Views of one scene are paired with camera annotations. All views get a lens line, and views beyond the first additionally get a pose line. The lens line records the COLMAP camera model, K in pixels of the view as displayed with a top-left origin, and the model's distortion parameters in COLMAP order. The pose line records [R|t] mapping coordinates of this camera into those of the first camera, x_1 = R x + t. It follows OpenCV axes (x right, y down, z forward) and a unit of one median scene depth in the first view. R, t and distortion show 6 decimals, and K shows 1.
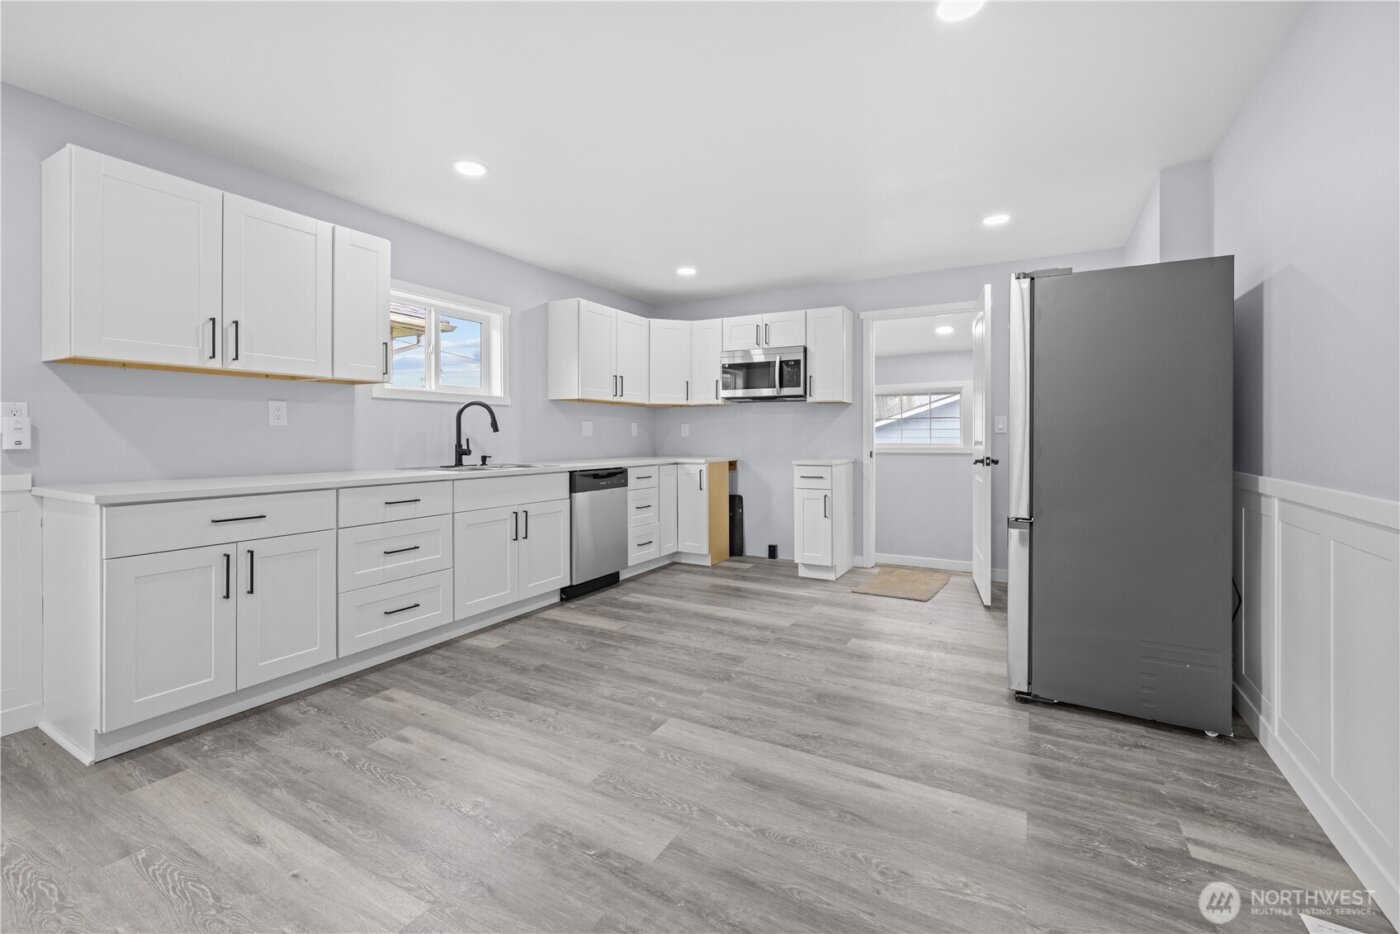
lens RADIAL K [[597.6, 0, 694.0], [0, 597.6, 432.5], [0, 0, 1]] dist [0.002676, -0.000416]
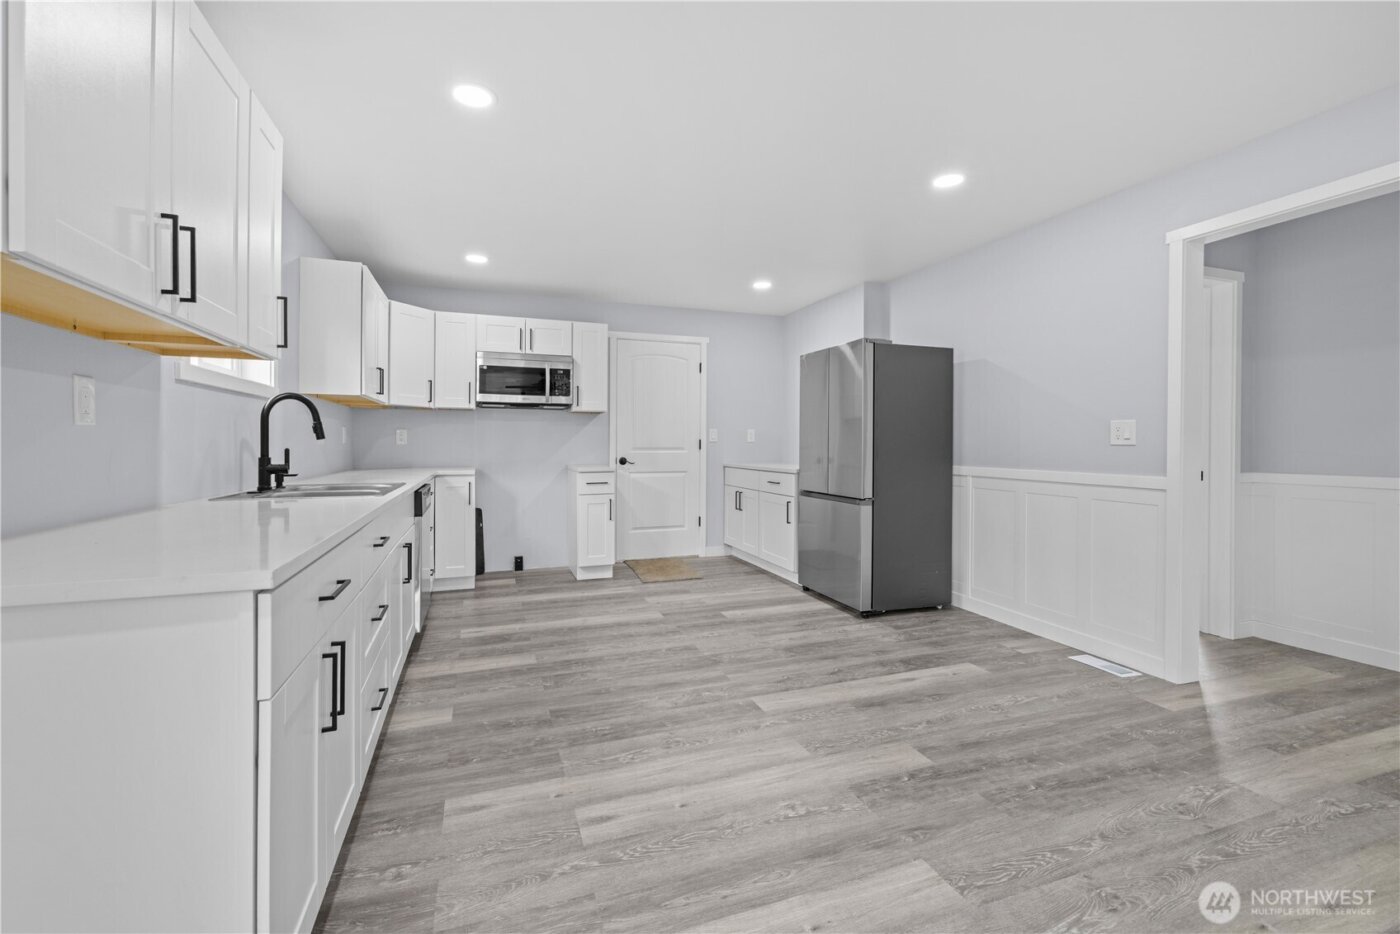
lens RADIAL K [[597.6, 0, 689.9], [0, 597.6, 447.0], [0, 0, 1]] dist [0.002676, -0.000416]
pose [[0.655655, -0.004615, 0.755046, -0.765854], [-0.005617, 0.999924, 0.010990, -0.002913], [-0.755039, -0.011447, 0.655579, 0.285918]]
